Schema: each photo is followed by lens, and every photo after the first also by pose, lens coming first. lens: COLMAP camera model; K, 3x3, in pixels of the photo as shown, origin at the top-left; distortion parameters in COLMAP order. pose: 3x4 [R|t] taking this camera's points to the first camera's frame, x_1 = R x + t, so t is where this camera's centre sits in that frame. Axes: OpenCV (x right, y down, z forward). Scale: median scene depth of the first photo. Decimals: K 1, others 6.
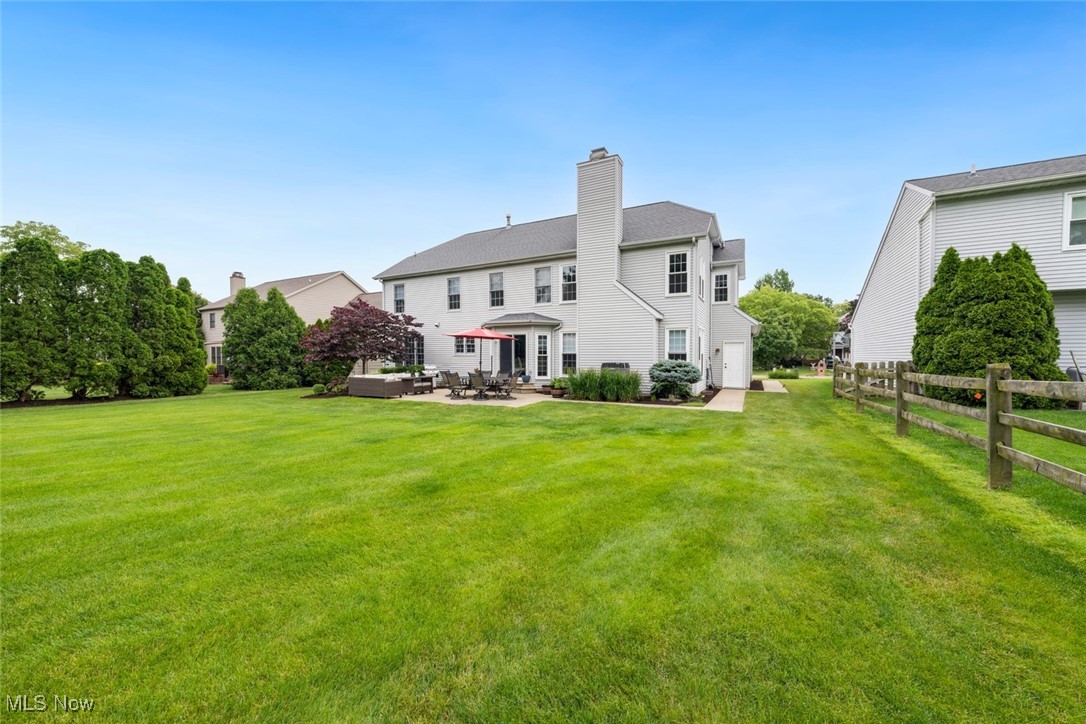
lens RADIAL K [[415.6, 0, 540.5], [0, 415.6, 362.3], [0, 0, 1]] dist [-0.000120, -0.000006]
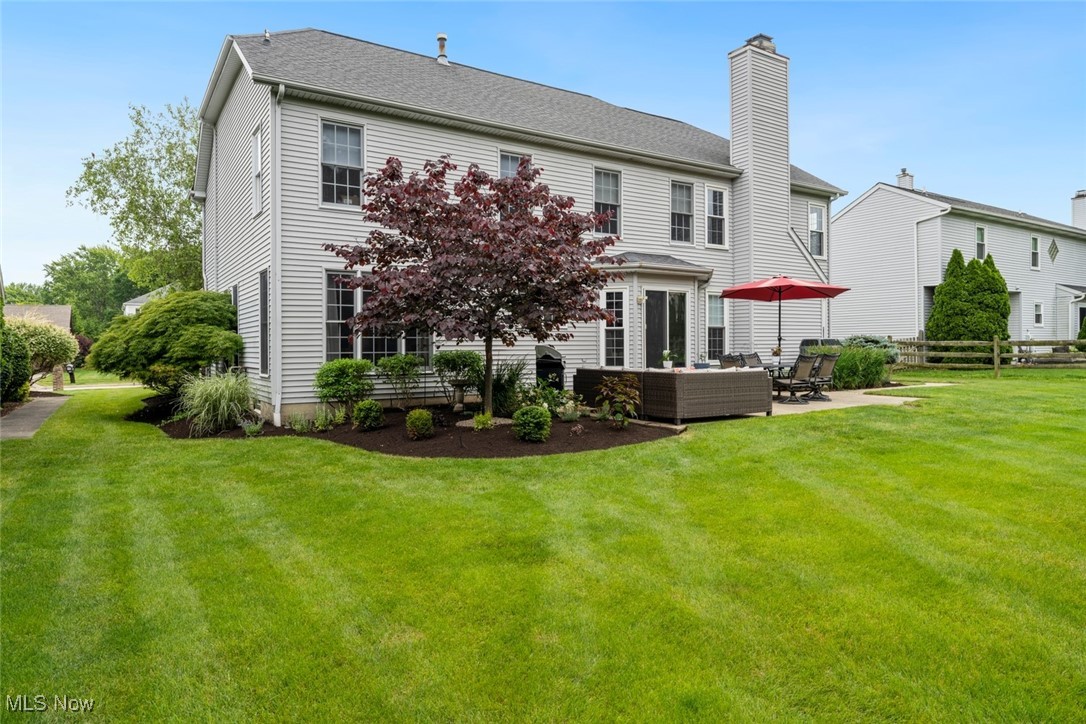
lens RADIAL K [[650.9, 0, 540.6], [0, 650.9, 353.1], [0, 0, 1]] dist [0.001967, 0.000421]
pose [[0.488941, -0.015361, 0.872182, -0.930952], [0.009797, 0.999879, 0.012118, 0.004964], [-0.872262, 0.002619, 0.489032, 0.730322]]
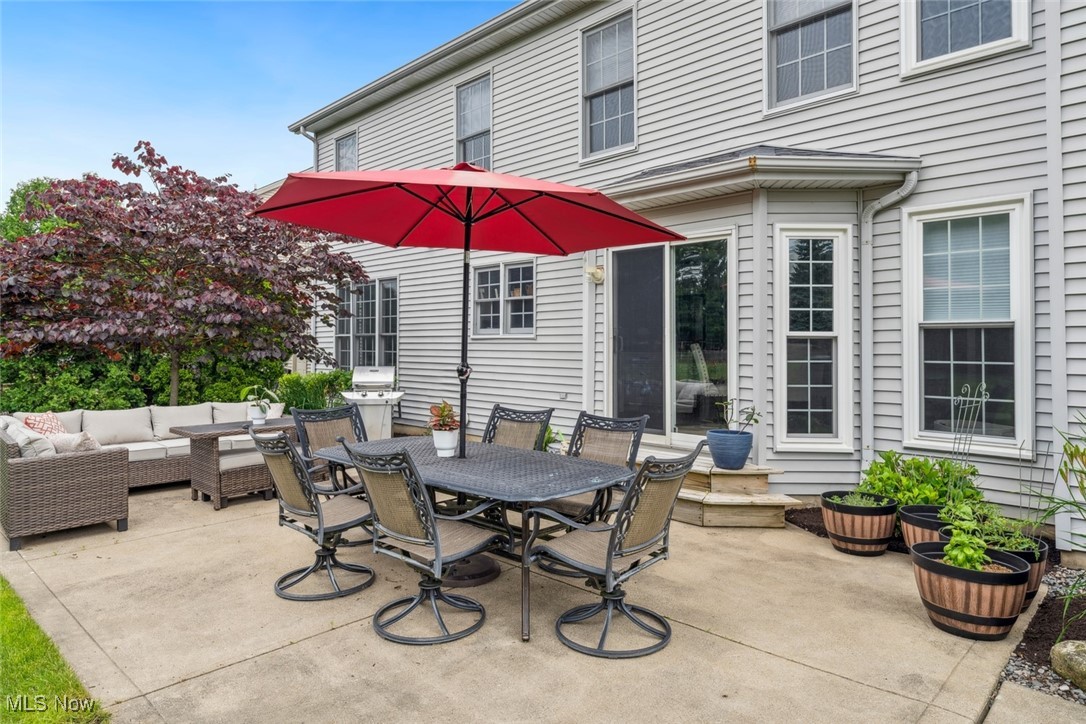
lens RADIAL K [[654.0, 0, 530.8], [0, 654.0, 339.1], [0, 0, 1]] dist [-0.001579, -0.000012]
pose [[0.953379, -0.003371, -0.301757, -0.029993], [-0.002927, 0.999787, -0.020417, -0.007464], [0.301761, 0.020348, 0.953166, 0.643073]]
